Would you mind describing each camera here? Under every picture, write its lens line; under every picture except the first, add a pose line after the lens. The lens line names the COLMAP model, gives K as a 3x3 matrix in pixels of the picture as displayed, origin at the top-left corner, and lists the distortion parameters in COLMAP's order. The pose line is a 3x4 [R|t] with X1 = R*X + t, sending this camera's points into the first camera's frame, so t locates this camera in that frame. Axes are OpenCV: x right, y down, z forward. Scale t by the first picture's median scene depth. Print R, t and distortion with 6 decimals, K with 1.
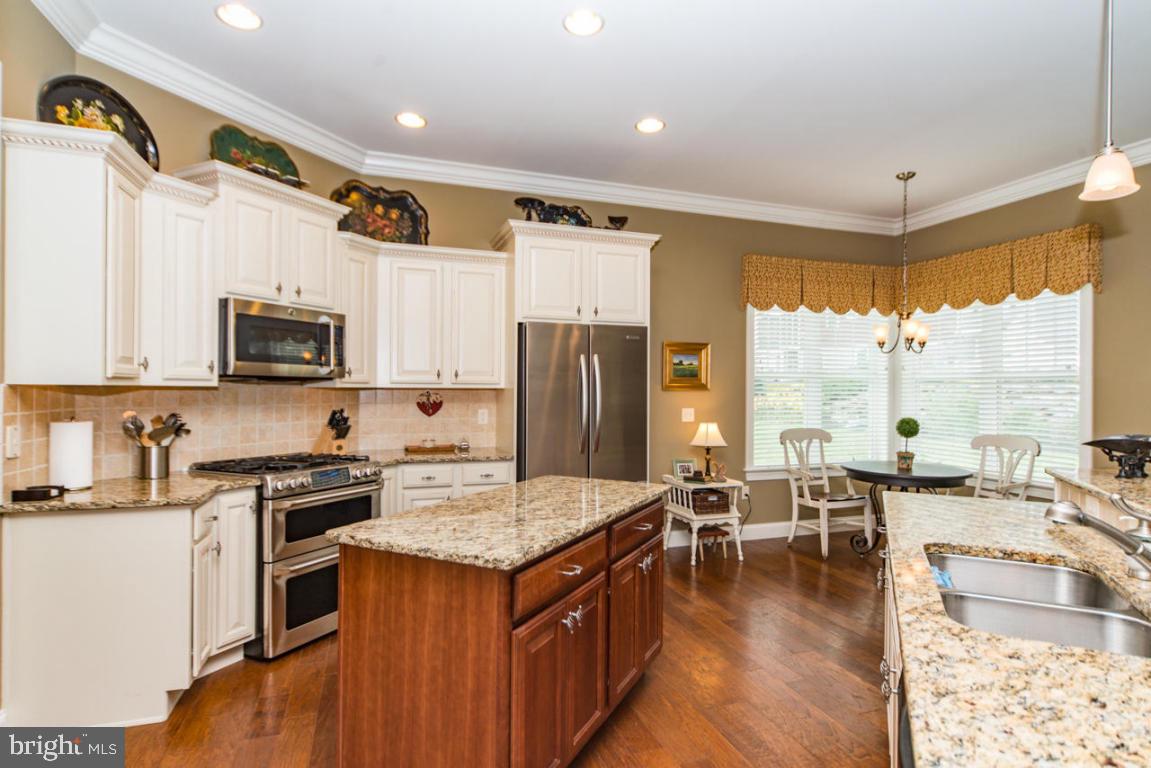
lens RADIAL K [[598.9, 0, 582.4], [0, 598.9, 390.3], [0, 0, 1]] dist [0.004636, 0.000089]
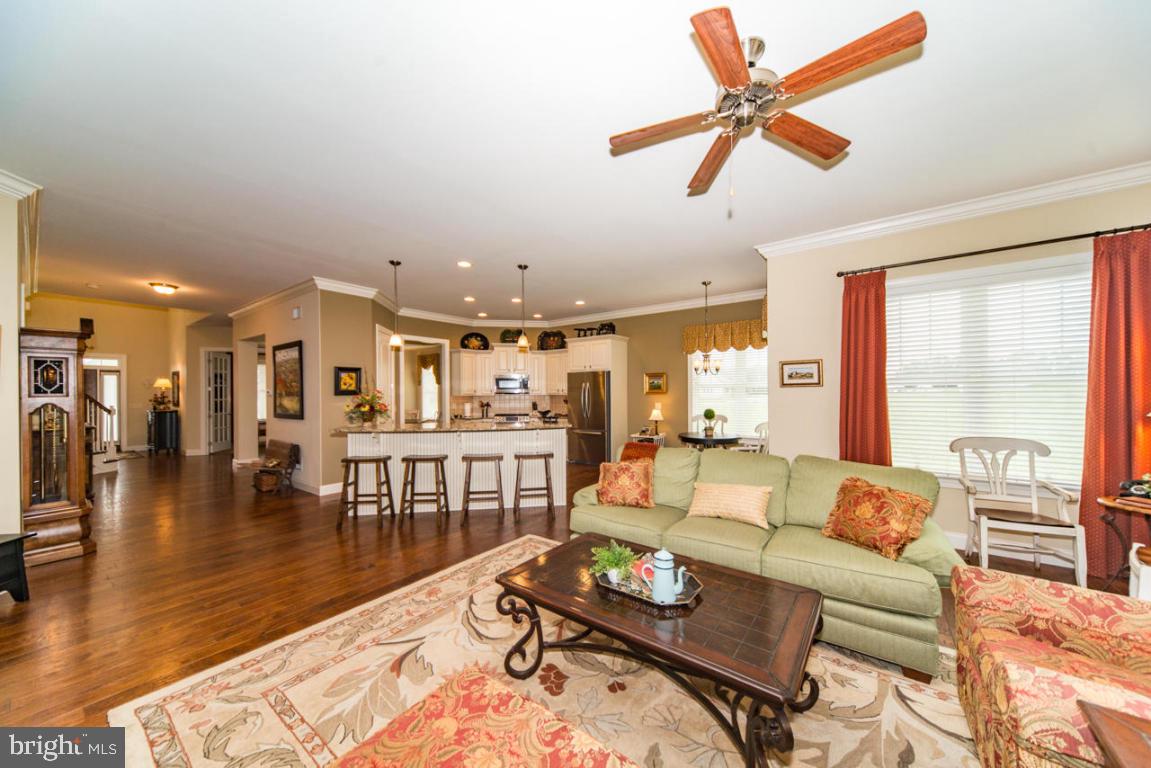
lens RADIAL K [[398.8, 0, 584.4], [0, 398.8, 392.5], [0, 0, 1]] dist [0.010173, -0.000124]
pose [[0.569826, -0.009409, -0.821711, 1.310466], [0.011949, 0.999924, -0.003163, -0.007742], [0.821678, -0.008016, 0.569895, -0.051711]]
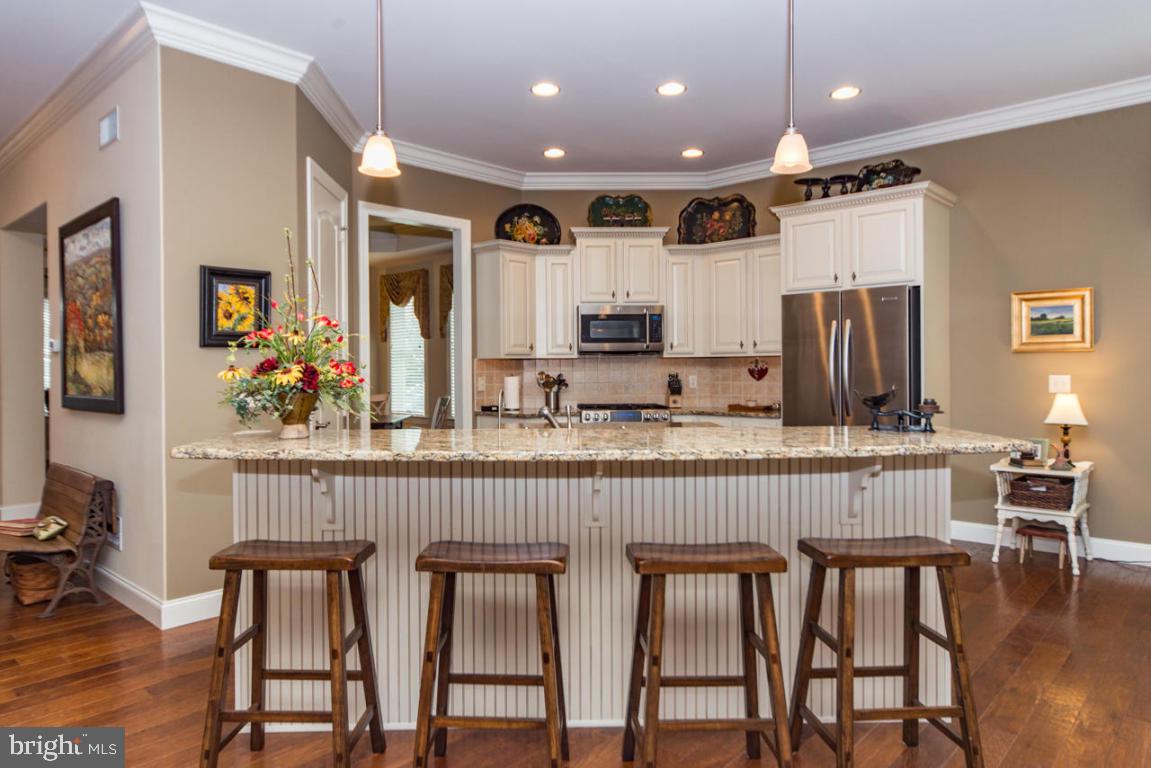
lens RADIAL K [[734.3, 0, 557.5], [0, 734.3, 370.4], [0, 0, 1]] dist [0.006573, 0.004134]
pose [[0.460523, -0.006413, -0.887624, 0.773177], [0.011587, 0.999932, -0.001213, 0.019063], [0.887572, -0.009727, 0.460566, -0.006940]]
